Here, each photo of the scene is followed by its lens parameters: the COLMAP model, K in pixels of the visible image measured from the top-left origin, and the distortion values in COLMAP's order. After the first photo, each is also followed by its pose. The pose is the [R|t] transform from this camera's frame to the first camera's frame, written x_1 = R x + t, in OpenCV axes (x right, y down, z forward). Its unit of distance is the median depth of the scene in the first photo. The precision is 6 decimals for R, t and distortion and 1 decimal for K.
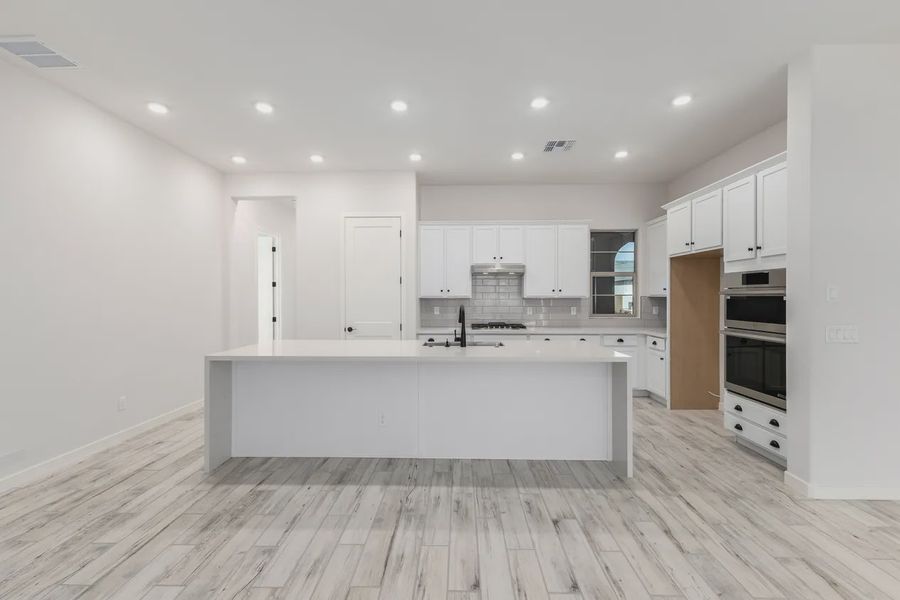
lens RADIAL K [[391.1, 0, 446.3], [0, 391.1, 297.3], [0, 0, 1]] dist [0.013355, -0.002430]
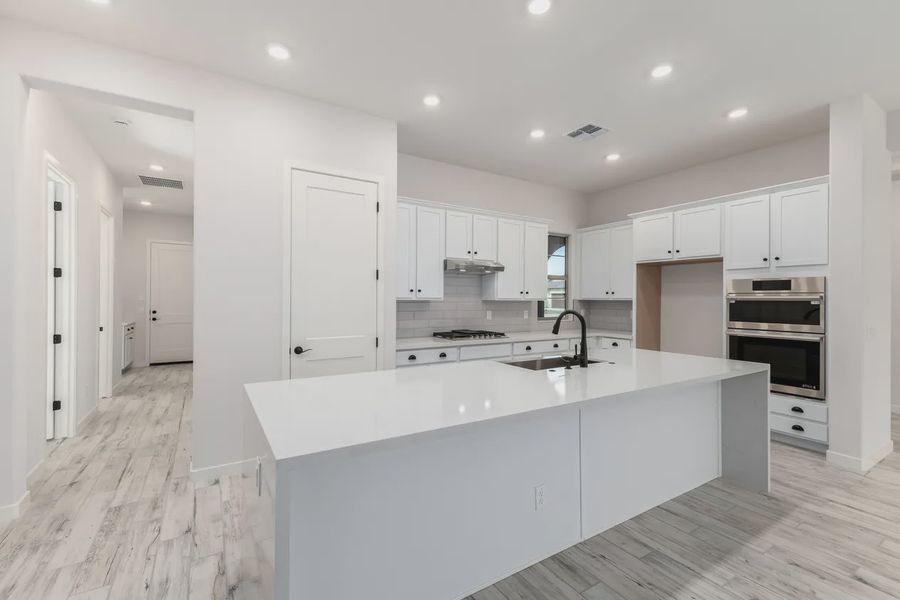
lens RADIAL K [[391.1, 0, 445.1], [0, 391.1, 296.3], [0, 0, 1]] dist [0.013355, -0.002430]
pose [[0.832579, 0.009984, 0.553816, -0.587241], [-0.006177, 0.999943, -0.008741, 0.000612], [-0.553871, 0.003856, 0.832593, 0.523879]]
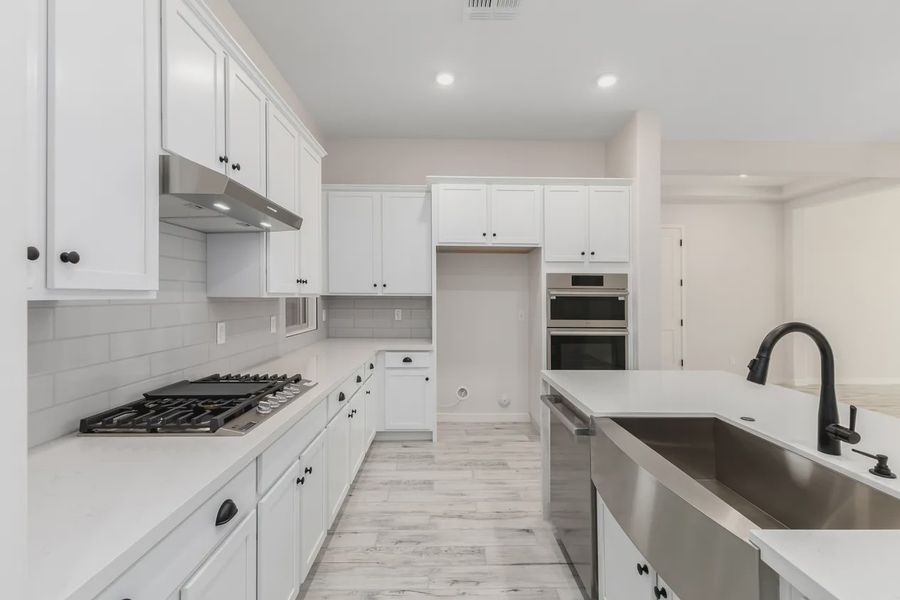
lens RADIAL K [[391.1, 0, 448.6], [0, 391.1, 294.9], [0, 0, 1]] dist [0.013355, -0.002430]
pose [[-0.055807, 0.004772, 0.998430, -0.266064], [-0.003476, 0.999982, -0.004973, -0.000234], [-0.998436, -0.003748, -0.055789, 1.326590]]
